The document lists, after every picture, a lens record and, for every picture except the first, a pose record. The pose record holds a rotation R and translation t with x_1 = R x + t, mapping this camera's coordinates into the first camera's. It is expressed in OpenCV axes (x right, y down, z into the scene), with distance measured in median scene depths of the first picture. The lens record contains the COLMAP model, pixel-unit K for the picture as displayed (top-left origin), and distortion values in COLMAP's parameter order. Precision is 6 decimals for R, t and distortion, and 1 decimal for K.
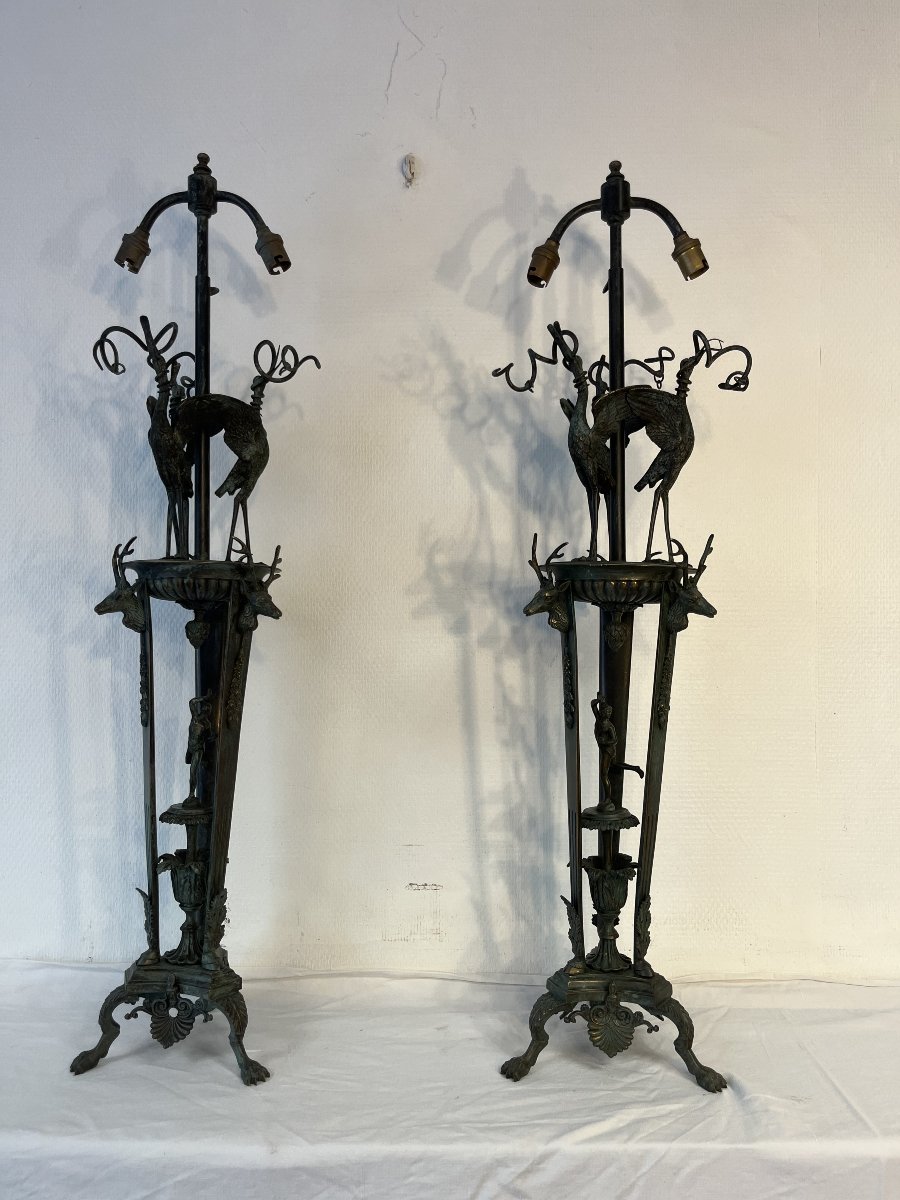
lens RADIAL K [[844.3, 0, 450.0], [0, 844.3, 600.0], [0, 0, 1]] dist [-0.041268, -0.005511]
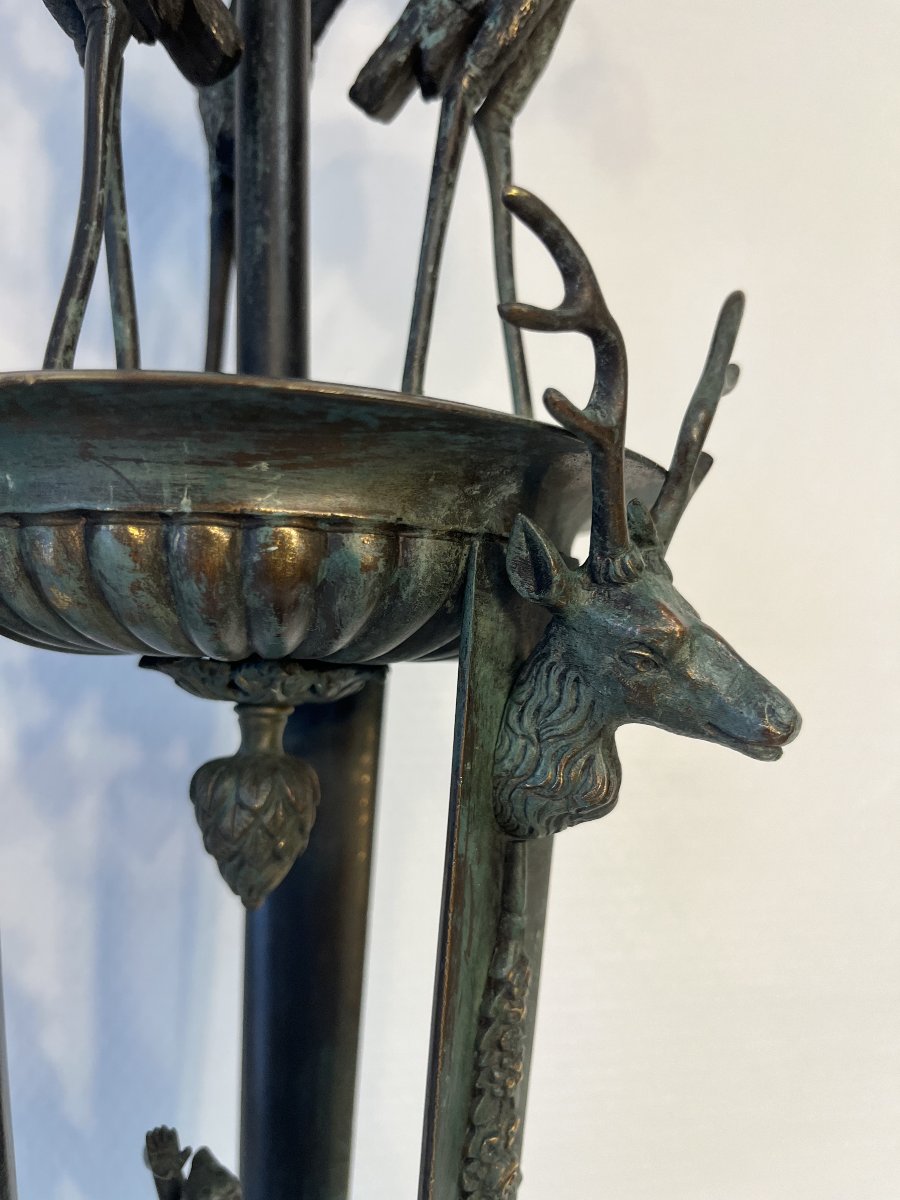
lens RADIAL K [[844.3, 0, 450.0], [0, 844.3, 600.0], [0, 0, 1]] dist [-0.041268, -0.005511]
pose [[0.990068, 0.008132, 0.140357, 0.224214], [-0.001371, 0.998837, -0.048202, -0.001111], [-0.140586, 0.047530, 0.988927, 0.832296]]
